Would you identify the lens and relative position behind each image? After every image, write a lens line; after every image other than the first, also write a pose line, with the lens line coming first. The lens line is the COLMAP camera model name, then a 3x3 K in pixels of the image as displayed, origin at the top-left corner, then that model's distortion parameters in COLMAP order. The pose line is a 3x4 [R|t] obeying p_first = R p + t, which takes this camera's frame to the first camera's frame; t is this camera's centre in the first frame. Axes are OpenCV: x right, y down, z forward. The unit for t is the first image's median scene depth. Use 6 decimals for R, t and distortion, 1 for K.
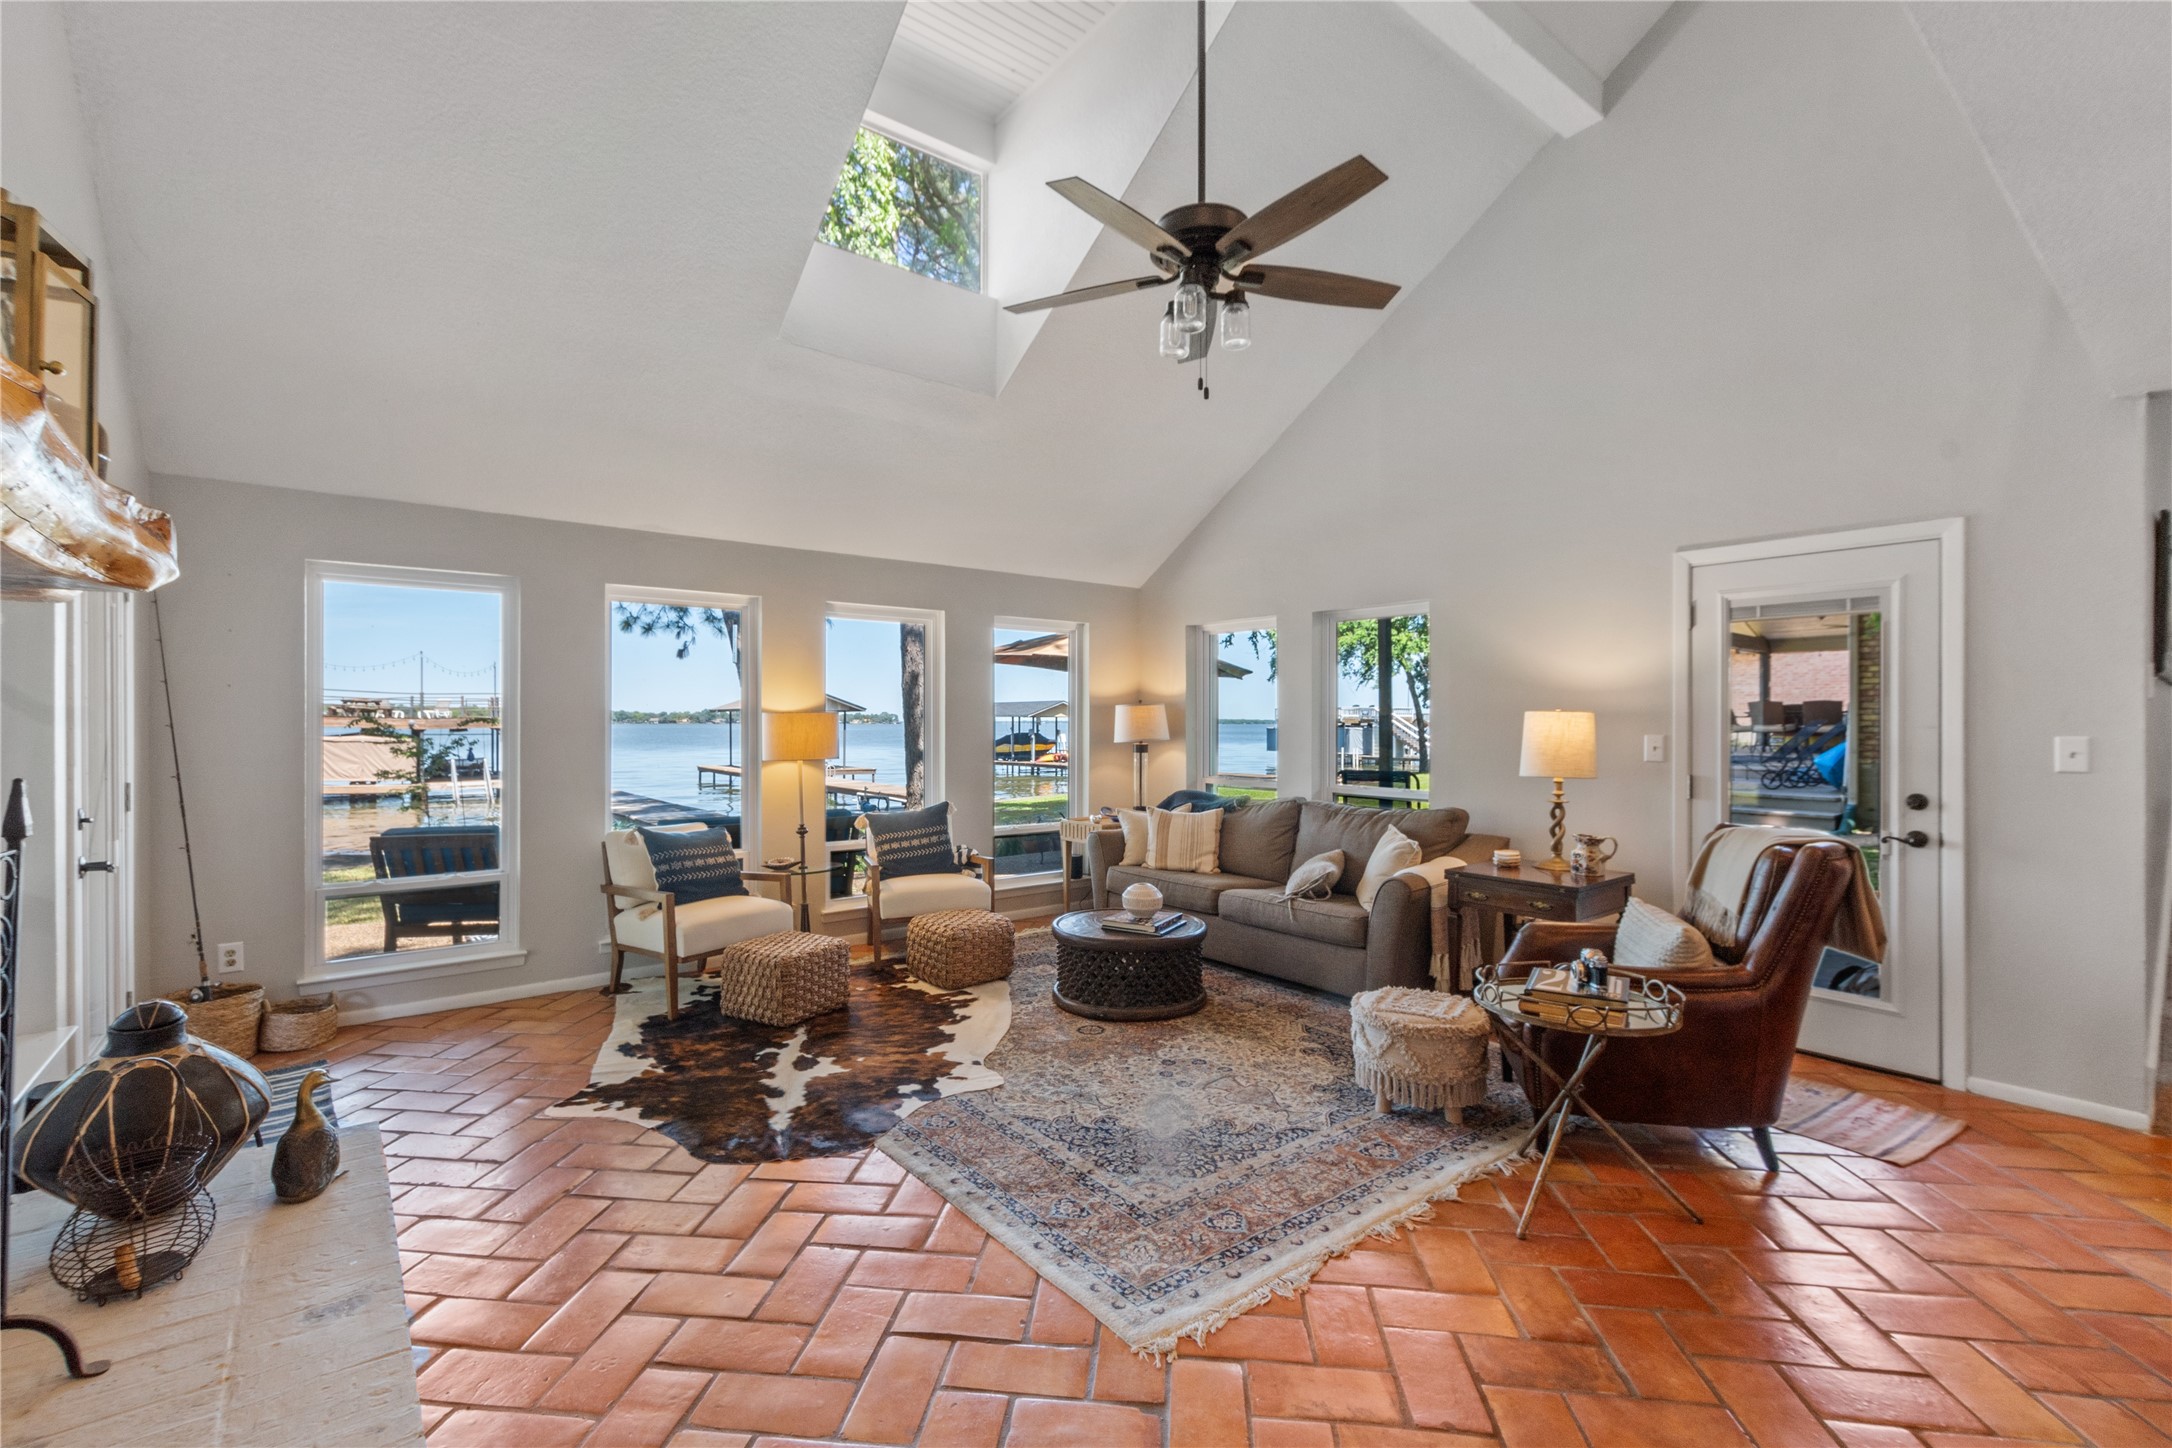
lens RADIAL K [[927.2, 0, 1075.0], [0, 927.2, 716.3], [0, 0, 1]] dist [0.010597, -0.000349]
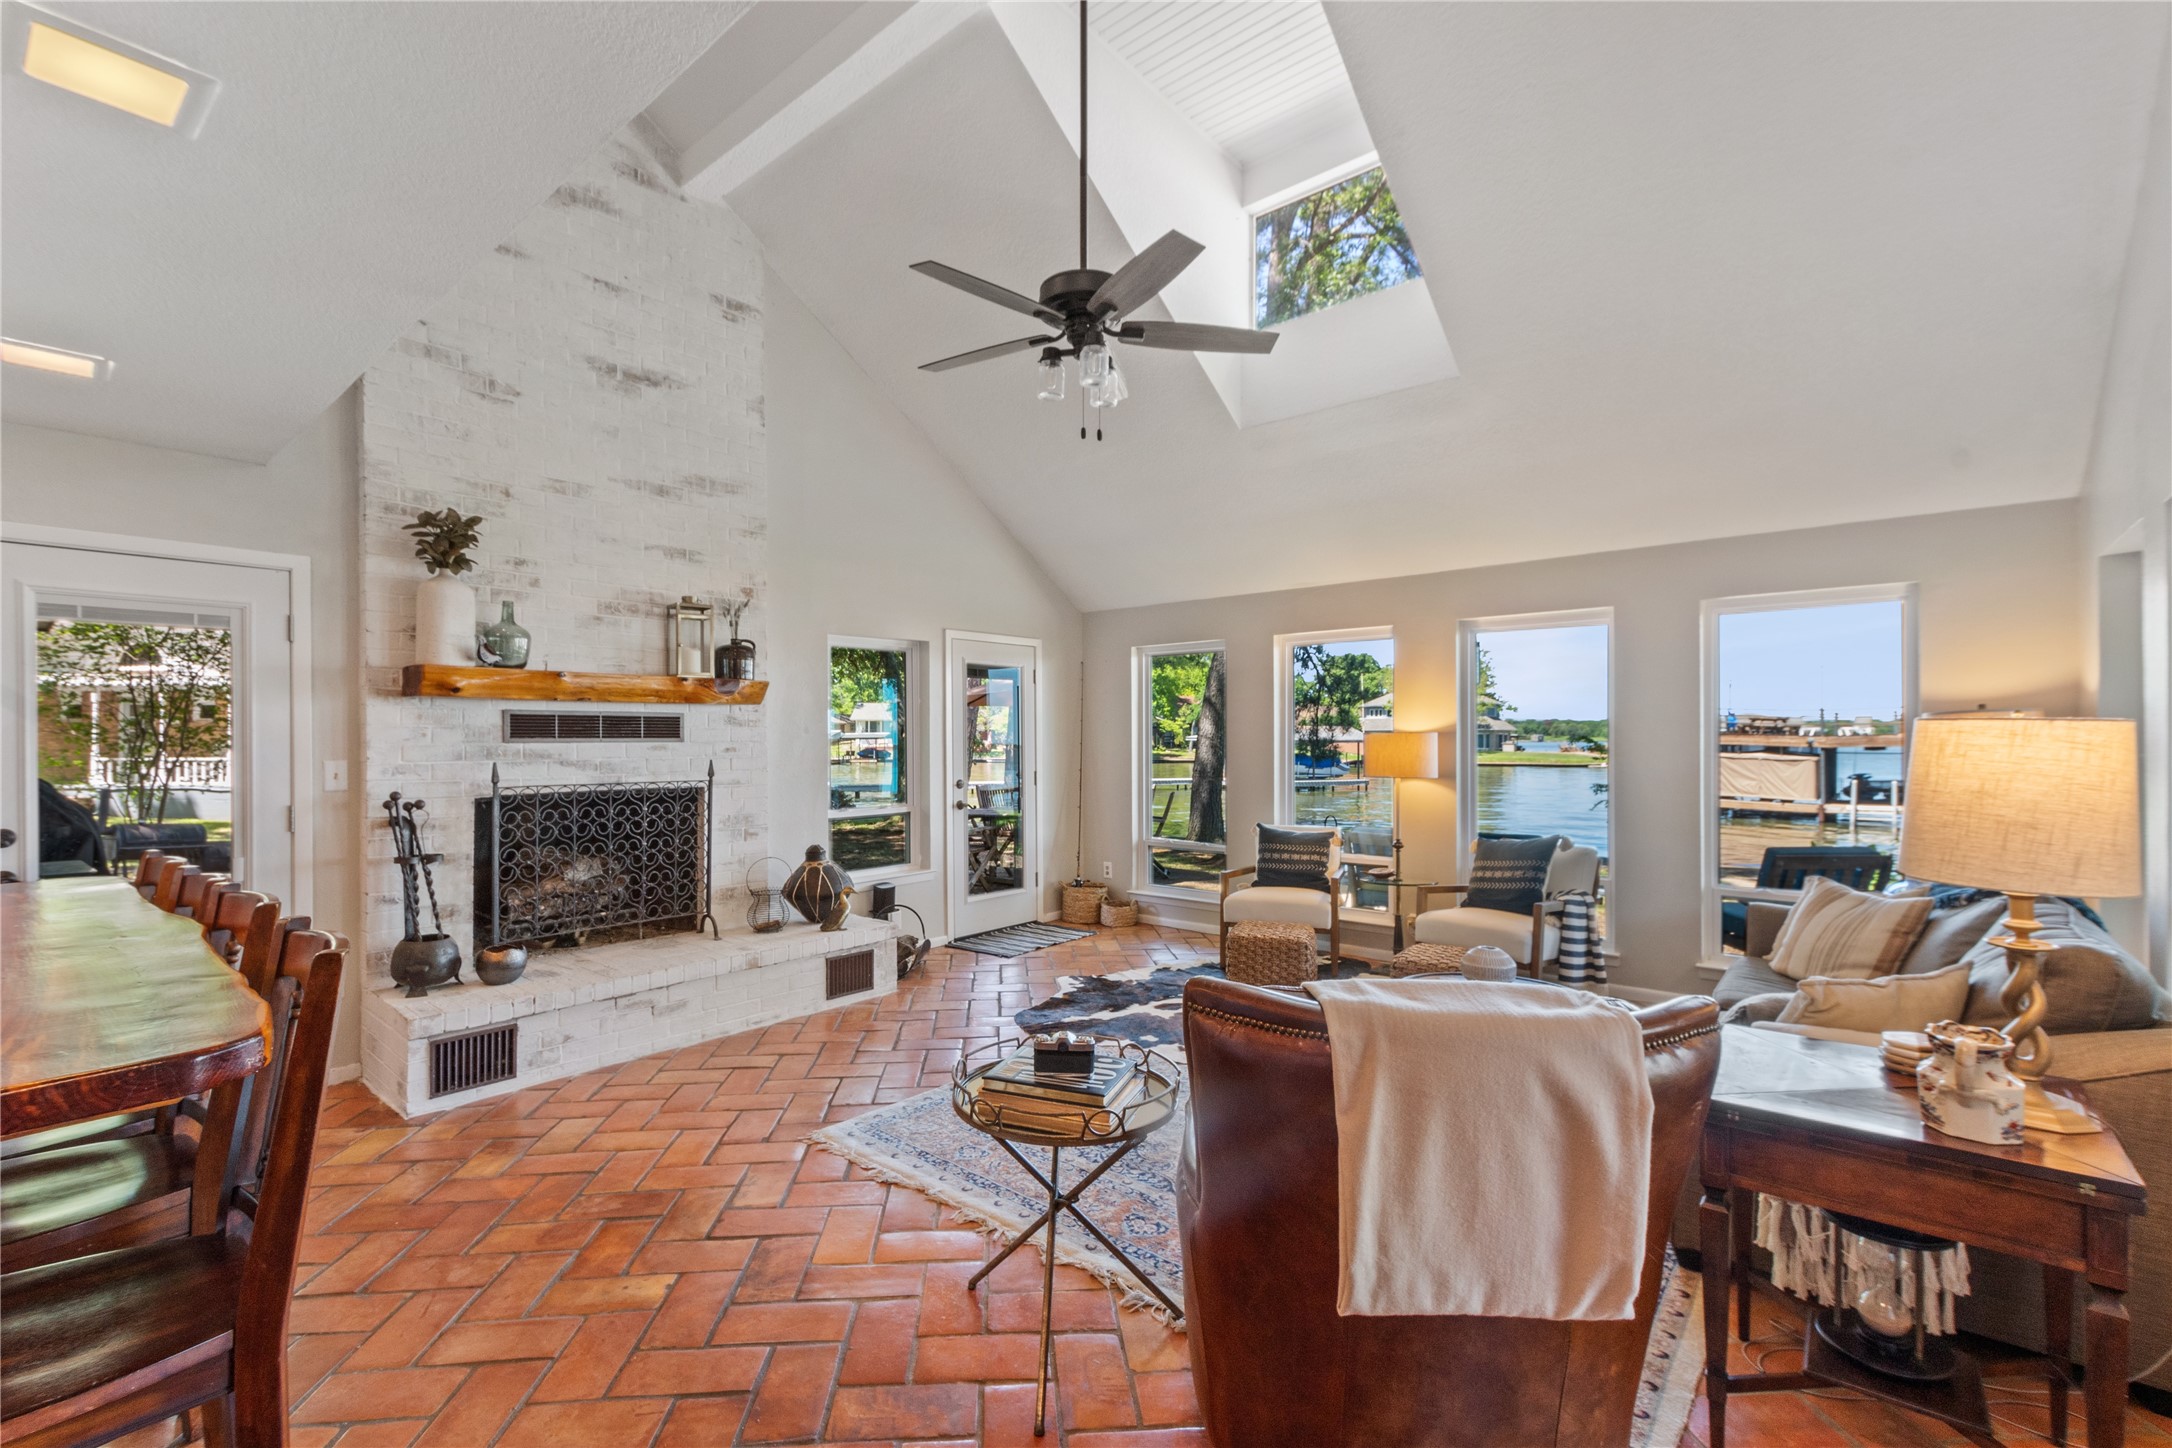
lens RADIAL K [[927.2, 0, 1083.1], [0, 927.2, 733.1], [0, 0, 1]] dist [0.010597, -0.000349]
pose [[0.190050, -0.007798, -0.981743, 0.095910], [0.006976, 0.999954, -0.006592, 0.000178], [0.981750, -0.005595, 0.190096, 0.064953]]
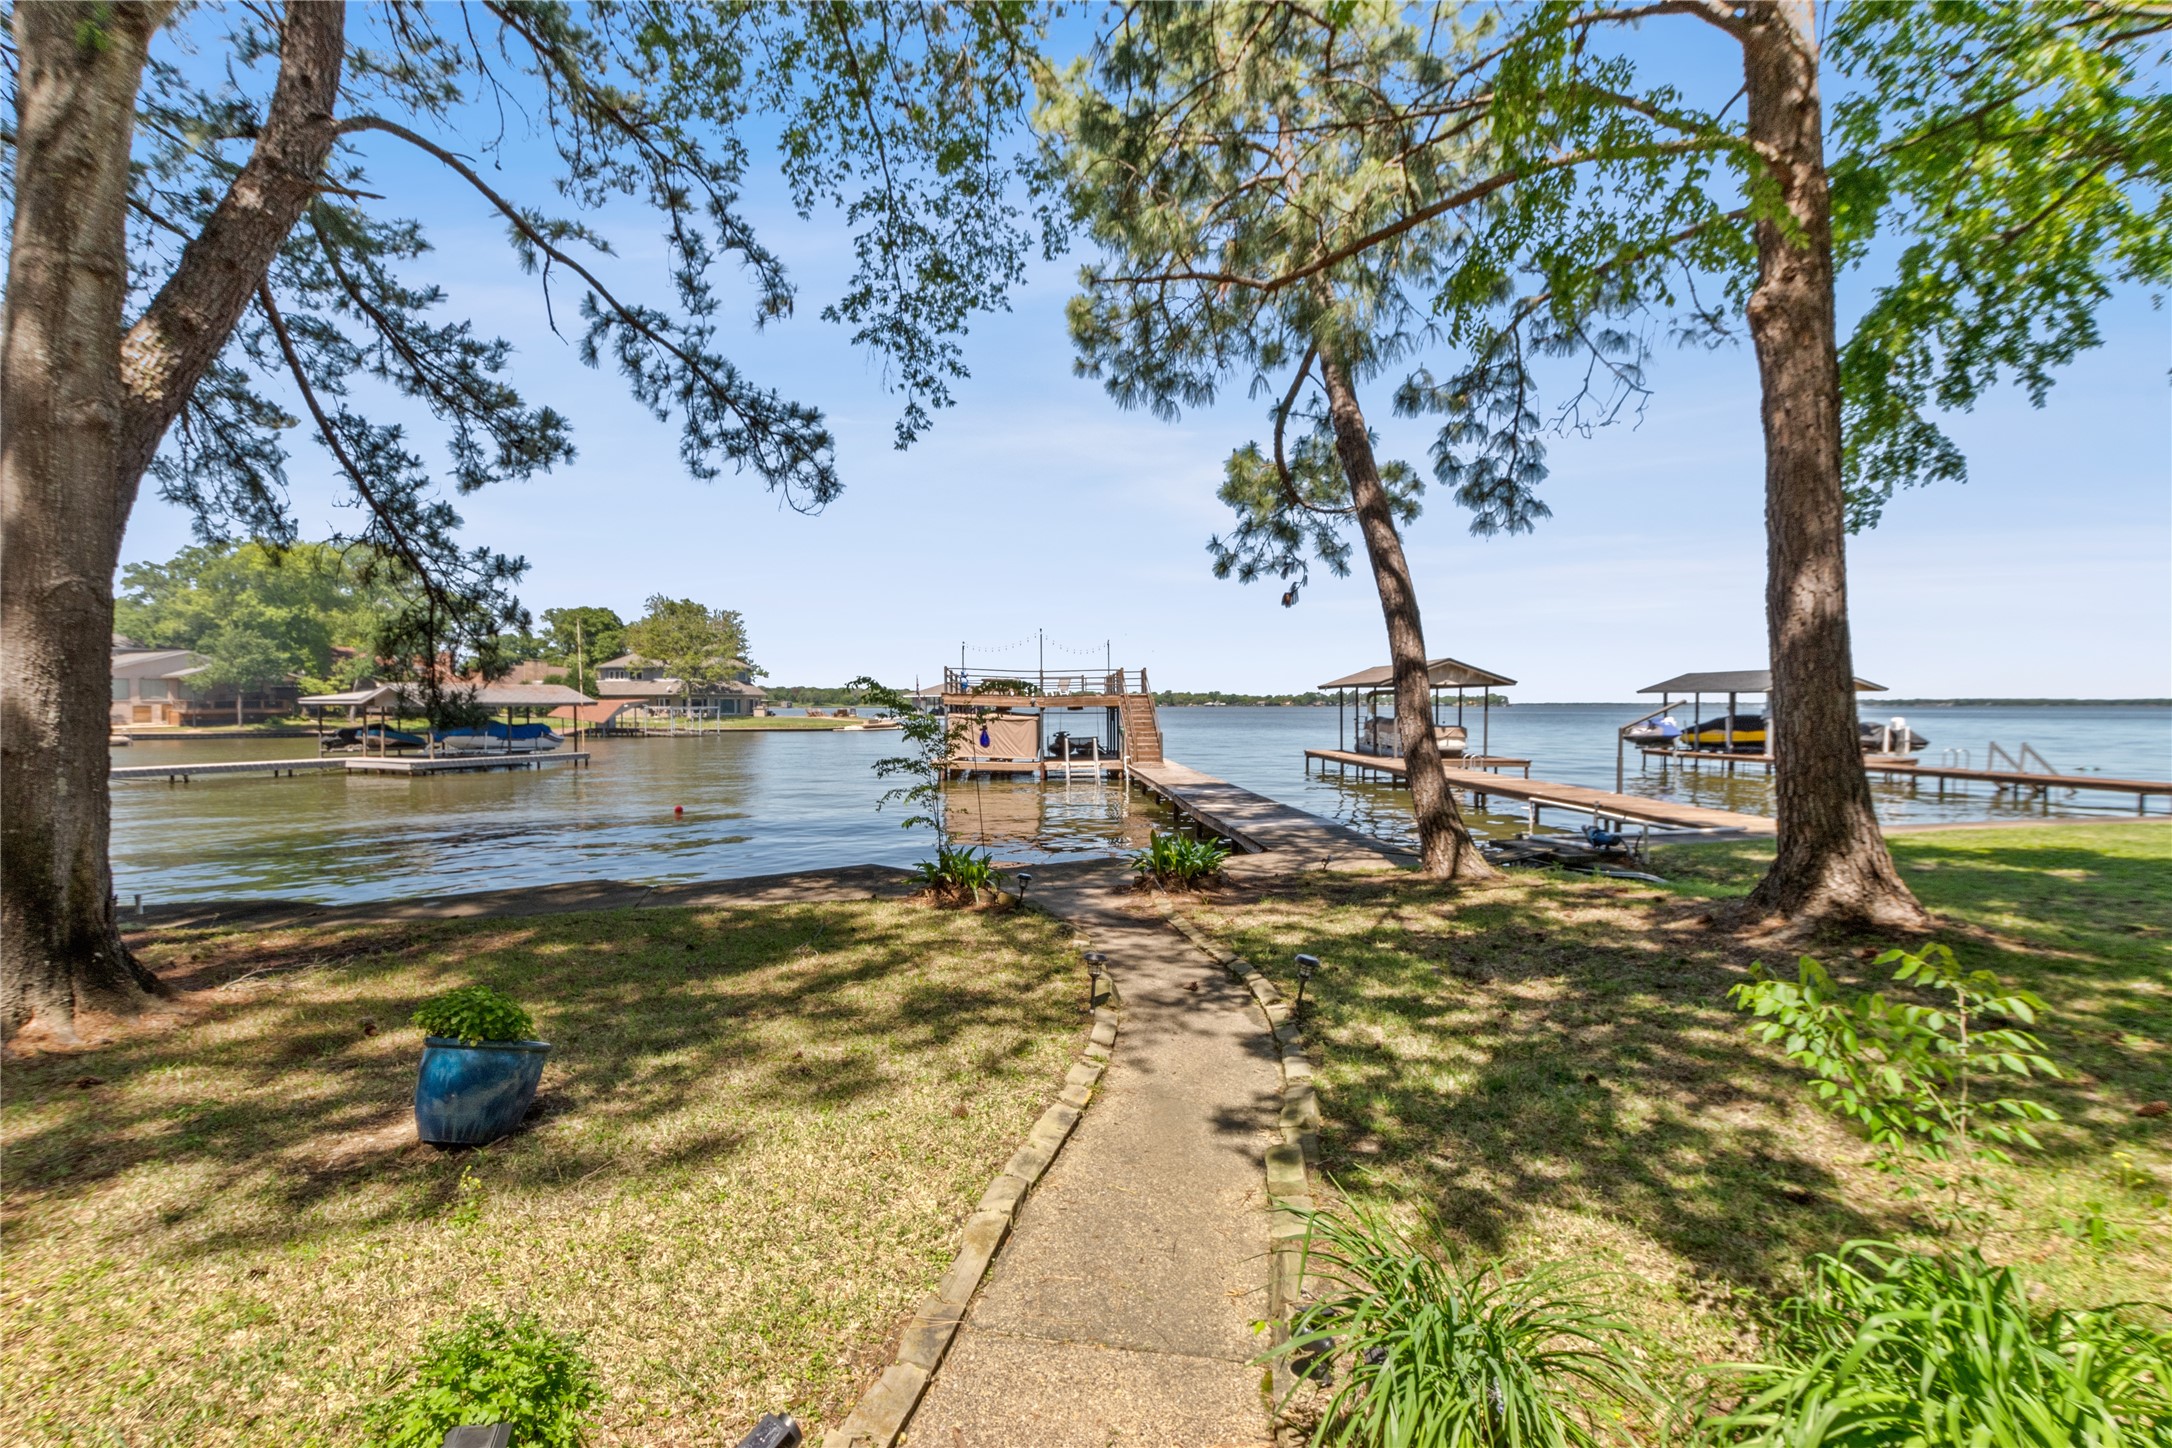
lens RADIAL K [[927.2, 0, 1067.7], [0, 927.2, 725.0], [0, 0, 1]] dist [0.010597, -0.000349]
pose [[0.807493, 0.009910, -0.589793, -0.087443], [0.006413, 0.999652, 0.025578, 0.006894], [0.589842, -0.024437, 0.807149, 0.201014]]
